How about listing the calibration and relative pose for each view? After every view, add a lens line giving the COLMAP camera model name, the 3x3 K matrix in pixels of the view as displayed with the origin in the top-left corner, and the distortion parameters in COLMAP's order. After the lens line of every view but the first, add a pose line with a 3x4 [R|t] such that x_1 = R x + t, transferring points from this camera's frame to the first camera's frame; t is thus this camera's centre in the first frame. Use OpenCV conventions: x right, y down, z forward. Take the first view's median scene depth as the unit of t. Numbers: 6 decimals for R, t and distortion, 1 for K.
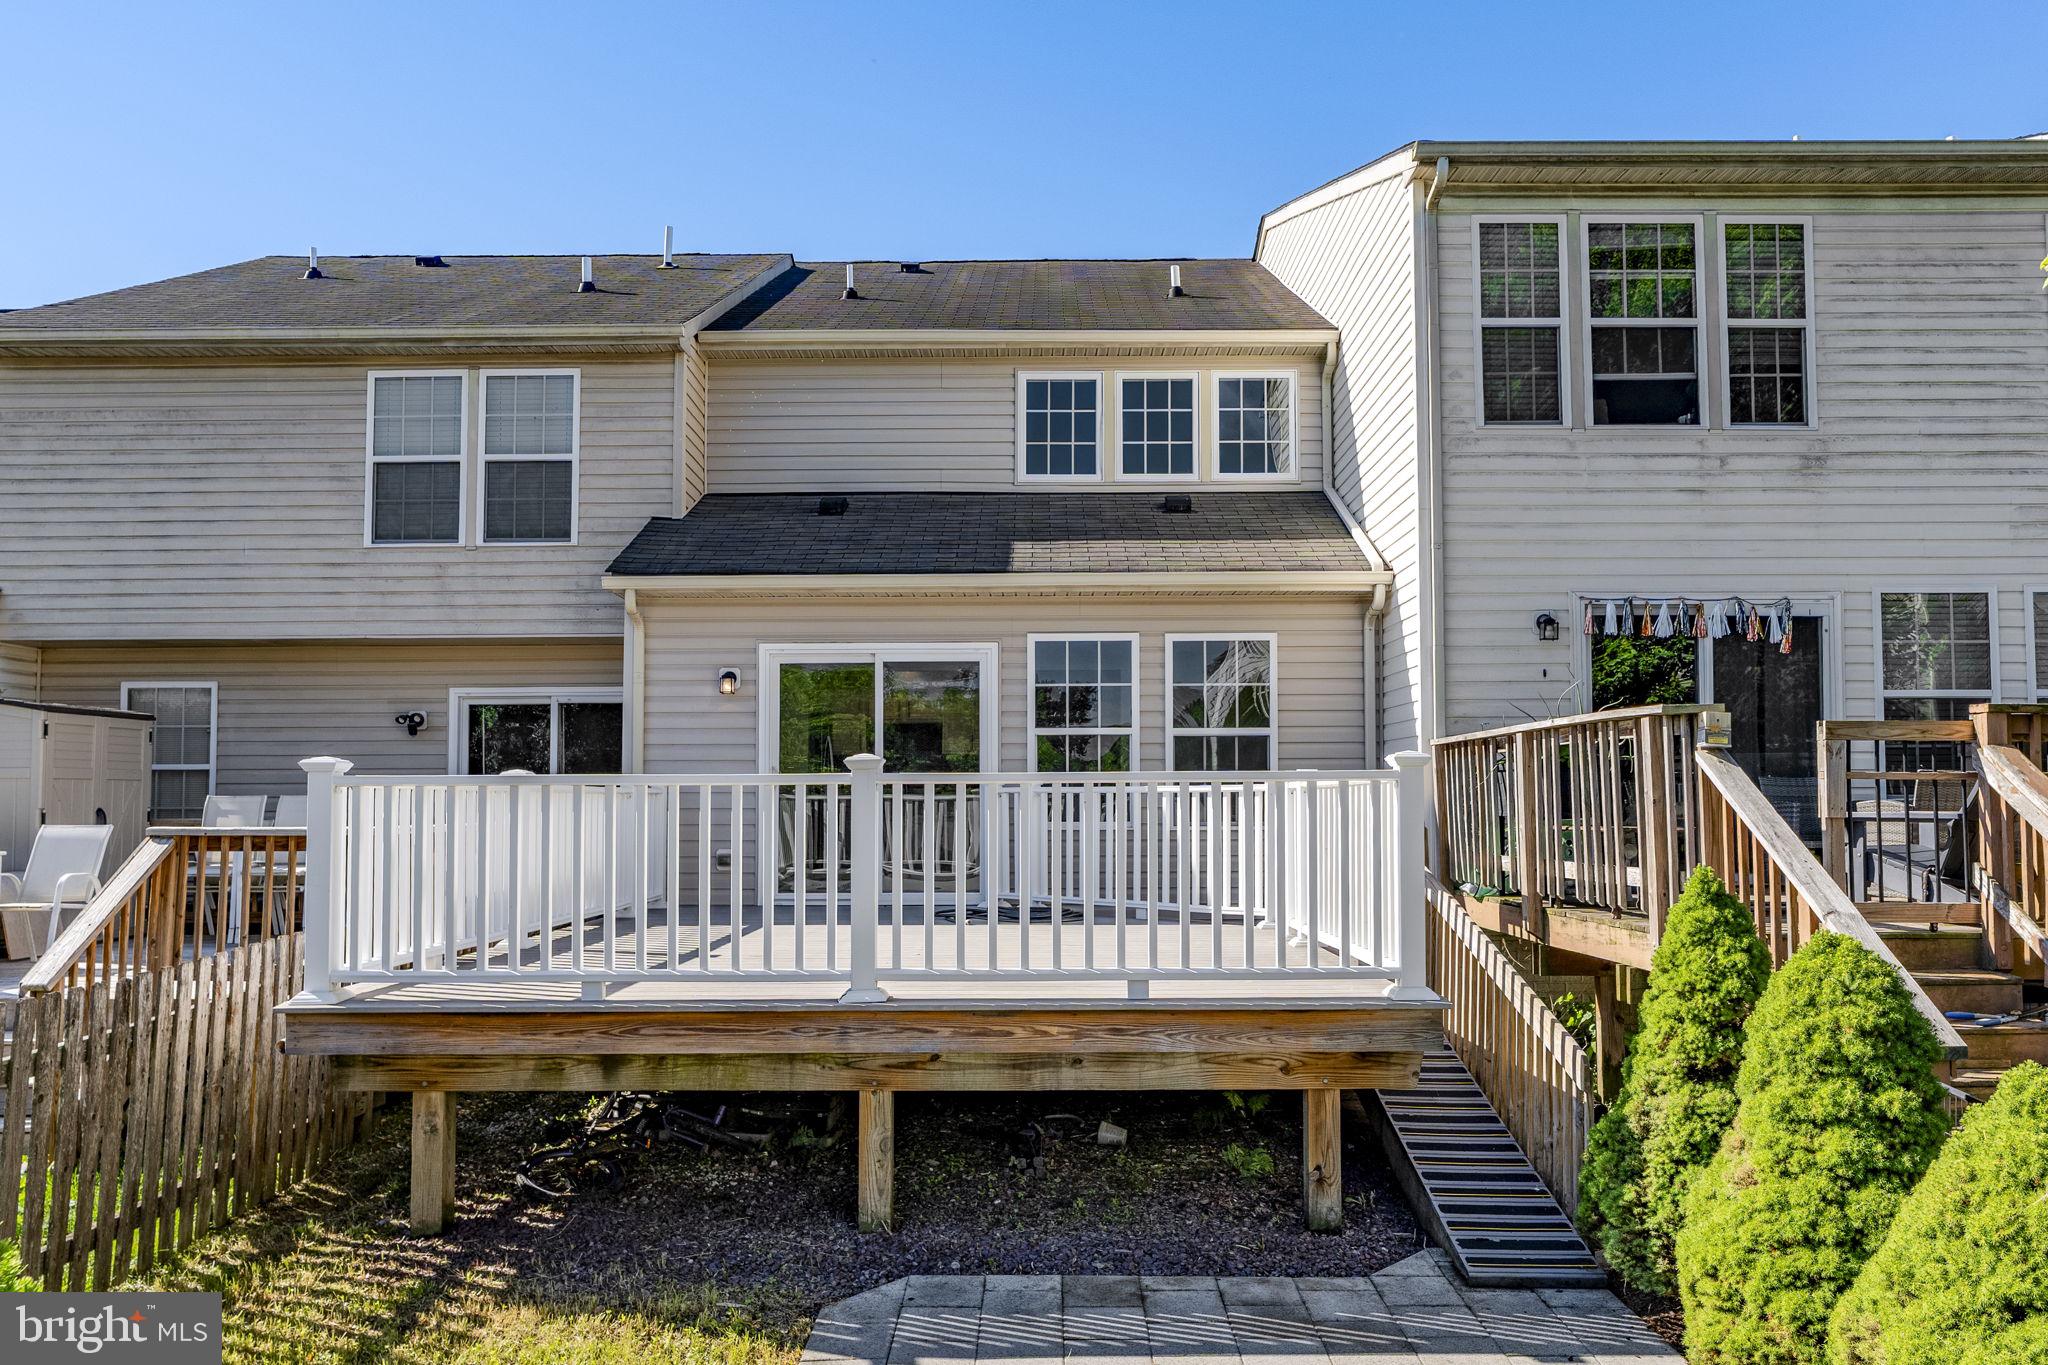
lens RADIAL K [[1389.1, 0, 1023.6], [0, 1389.1, 783.1], [0, 0, 1]] dist [-0.004603, -0.002881]
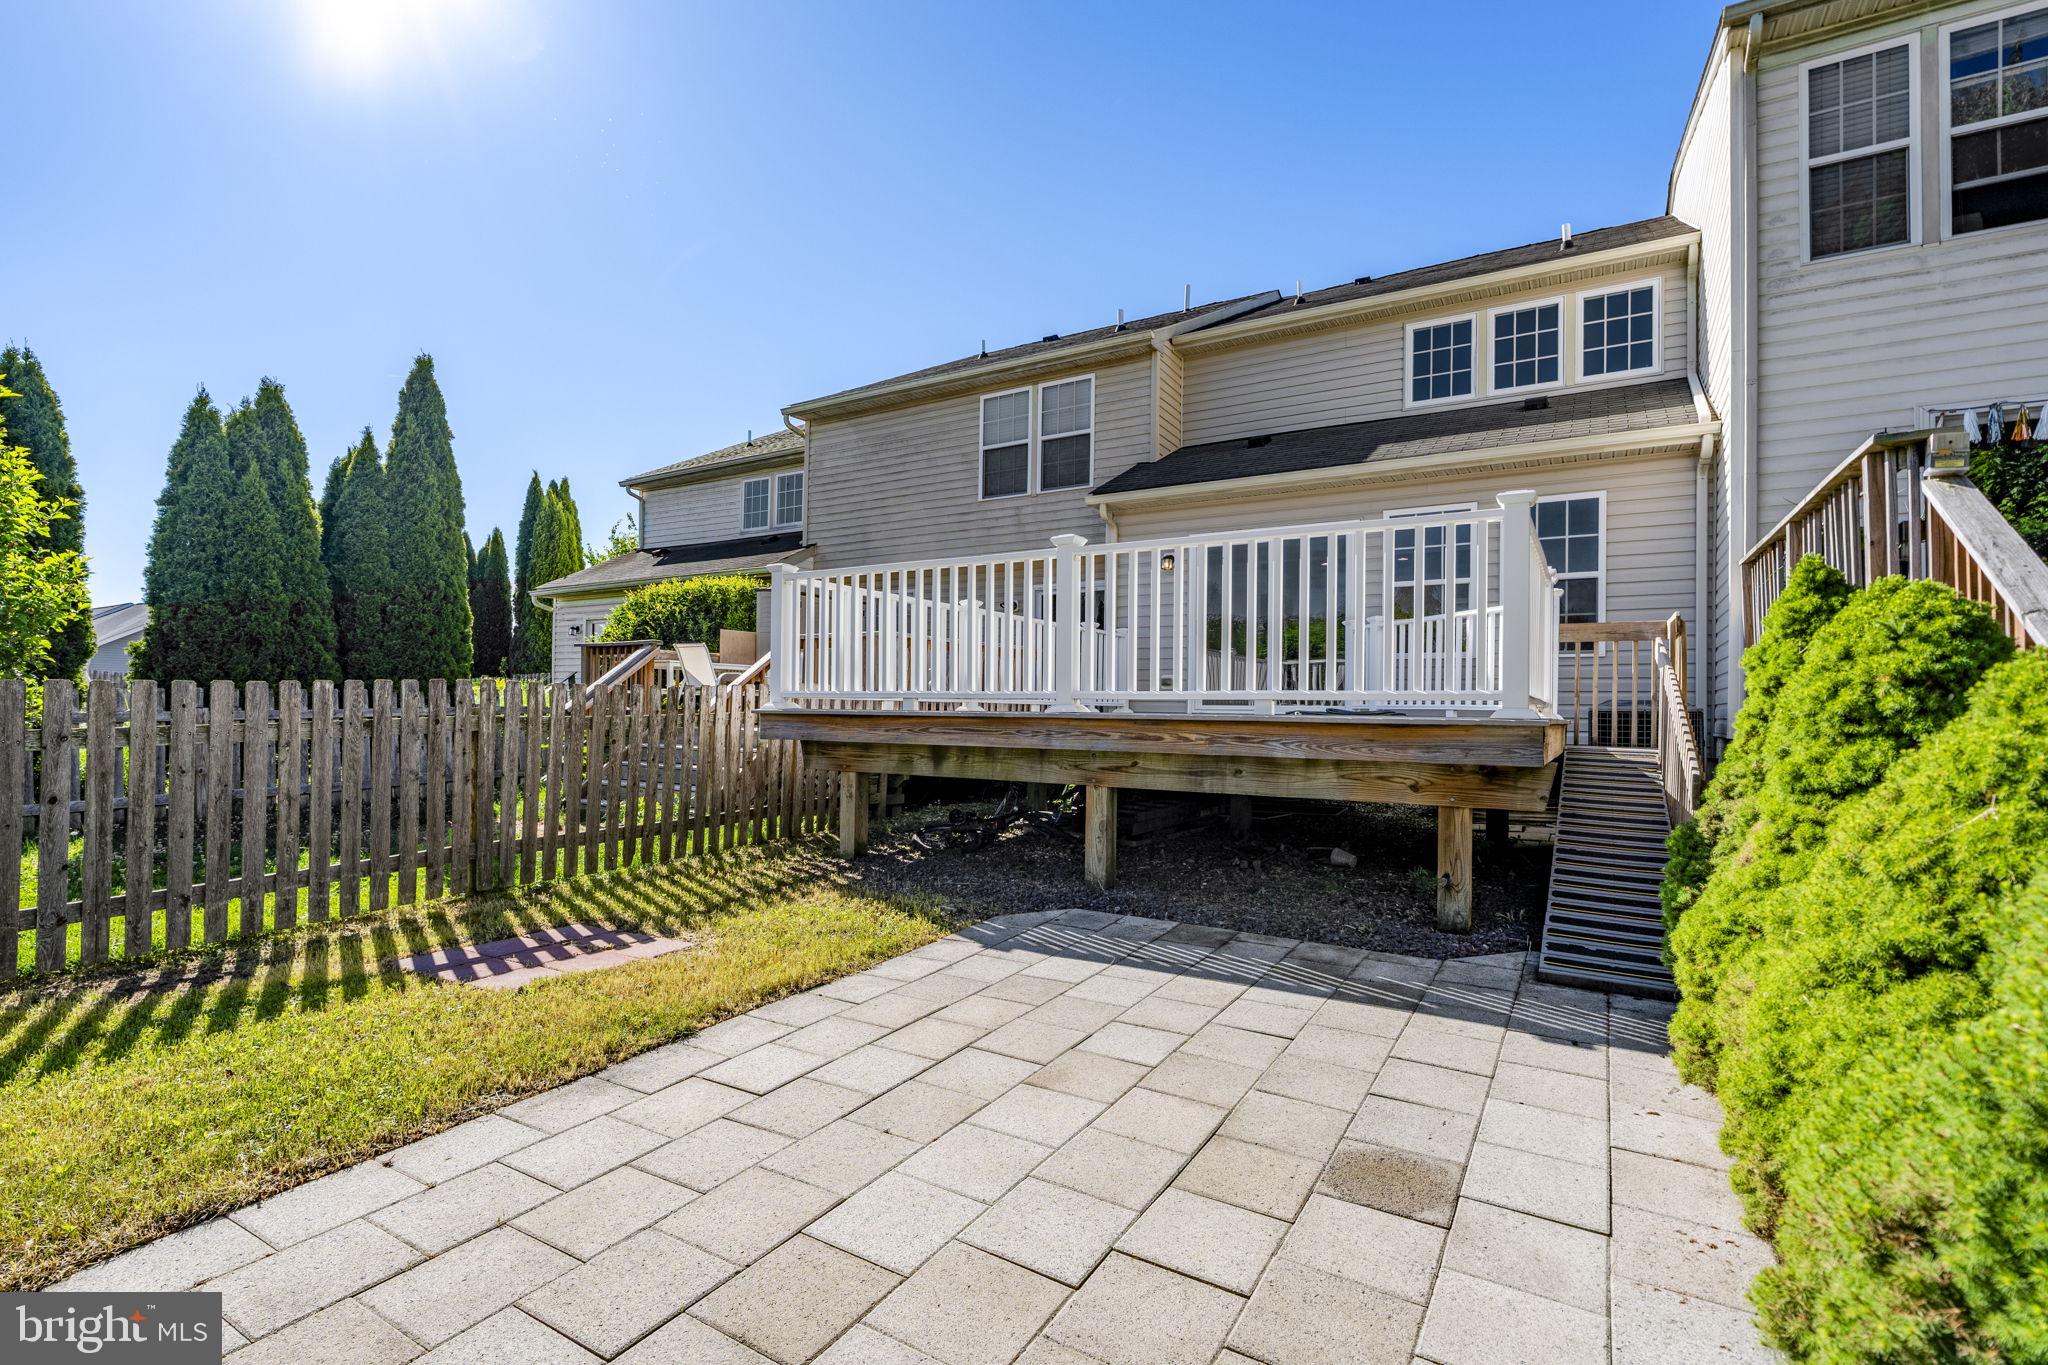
lens RADIAL K [[893.3, 0, 1048.7], [0, 893.3, 706.3], [0, 0, 1]] dist [-0.003978, 0.000835]
pose [[0.870155, 0.011693, -0.492640, 0.164455], [-0.003648, 0.999844, 0.017288, 0.072064], [0.492765, -0.013246, 0.870062, 0.117433]]
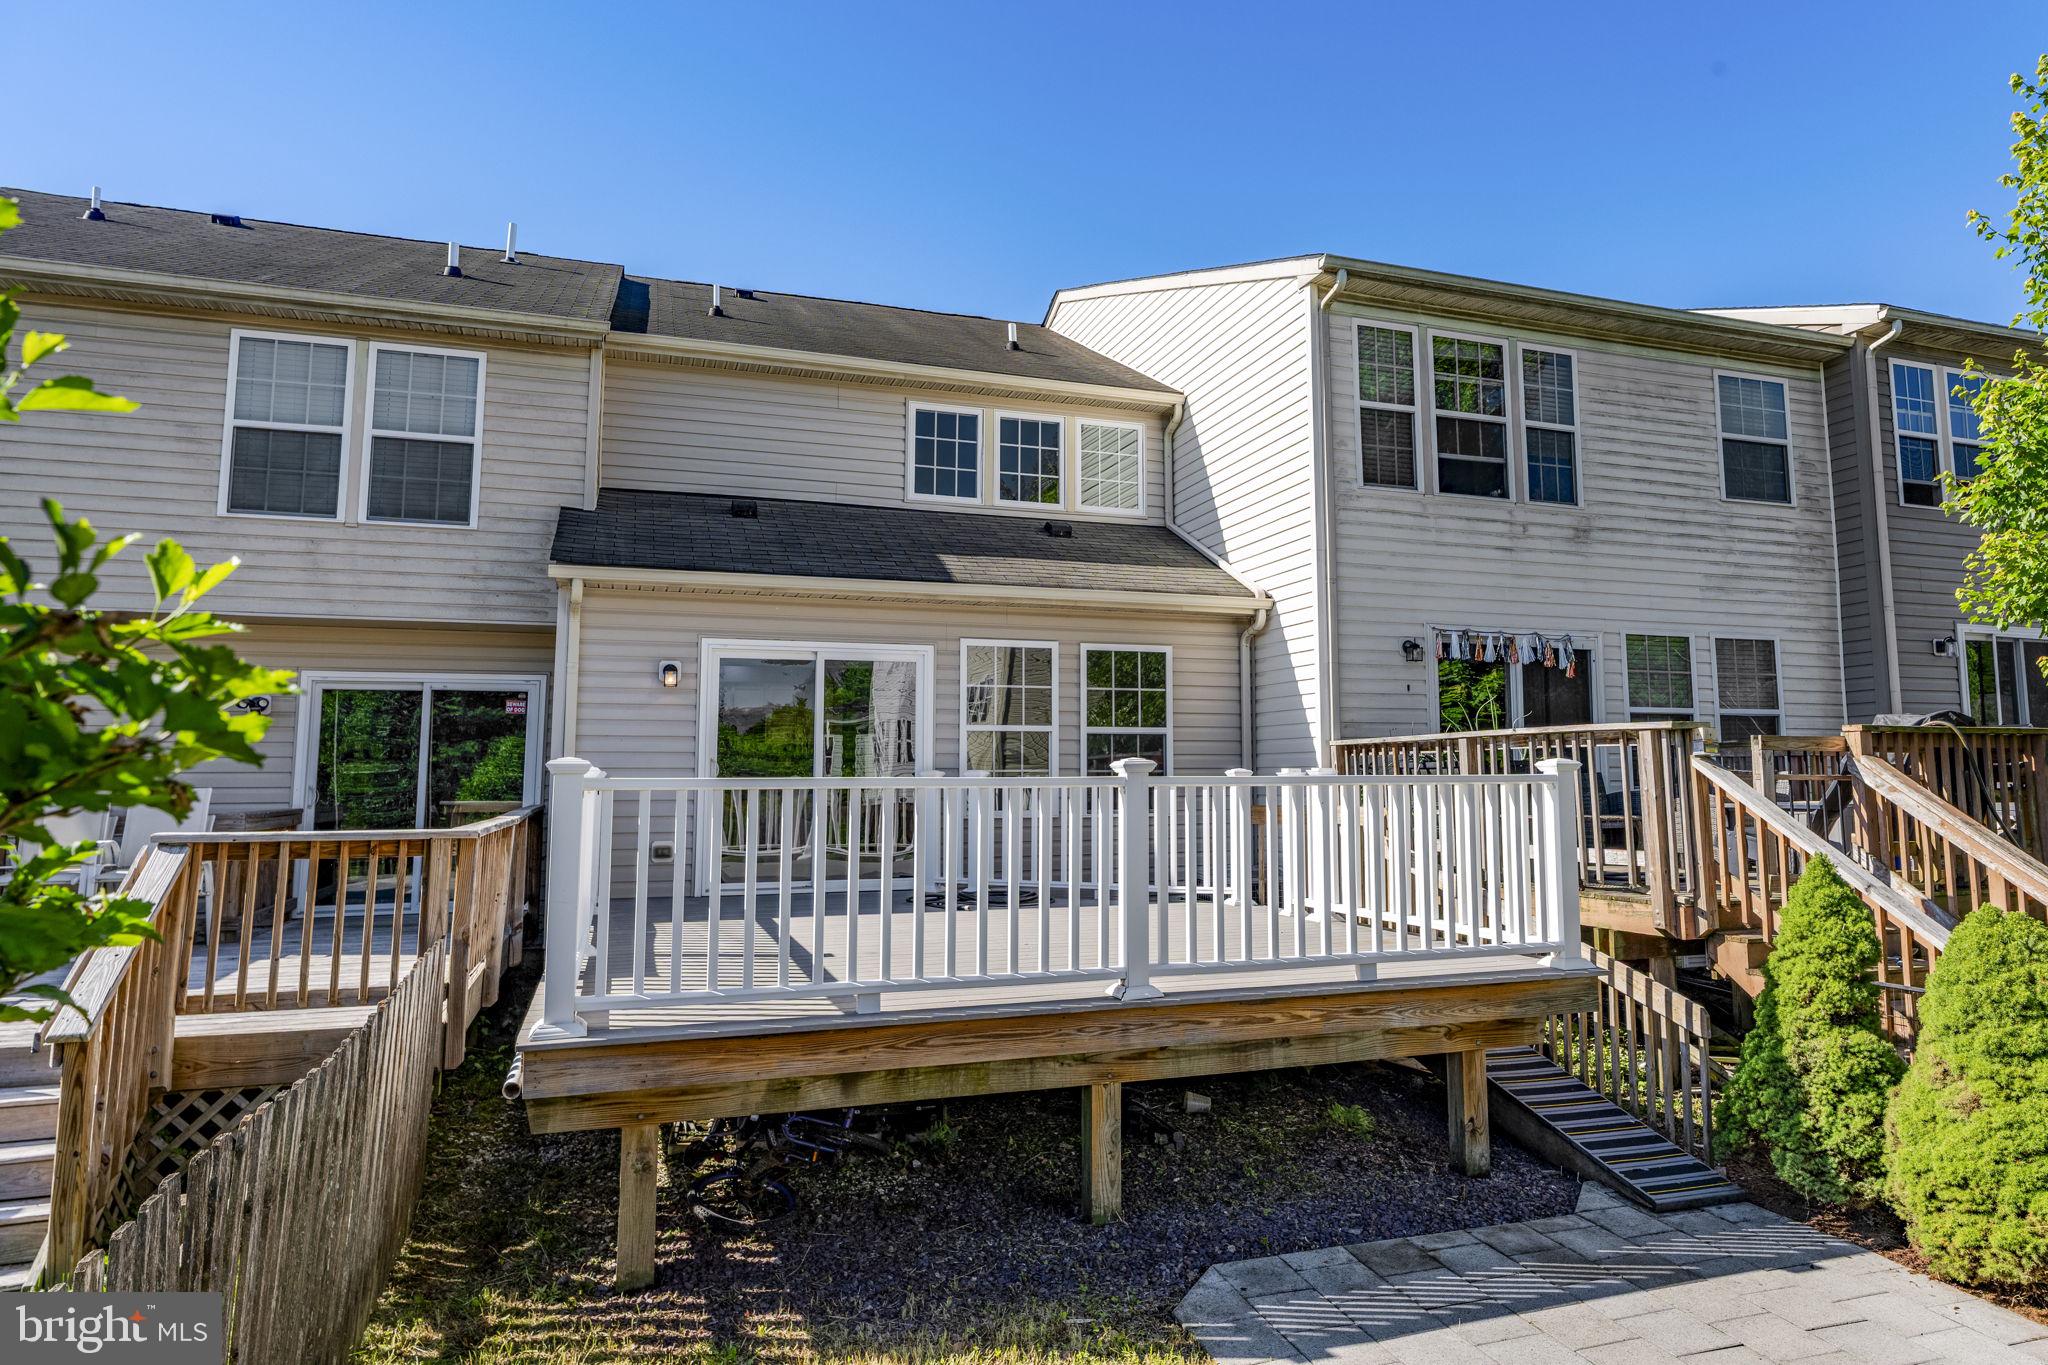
lens RADIAL K [[1219.8, 0, 1085.8], [0, 1219.8, 691.0], [0, 0, 1]] dist [-0.012132, 0.006214]
pose [[0.945074, 0.026205, 0.325805, -0.241732], [-0.004748, 0.997776, -0.066480, -0.004749], [-0.326822, 0.061282, 0.943097, 0.079415]]
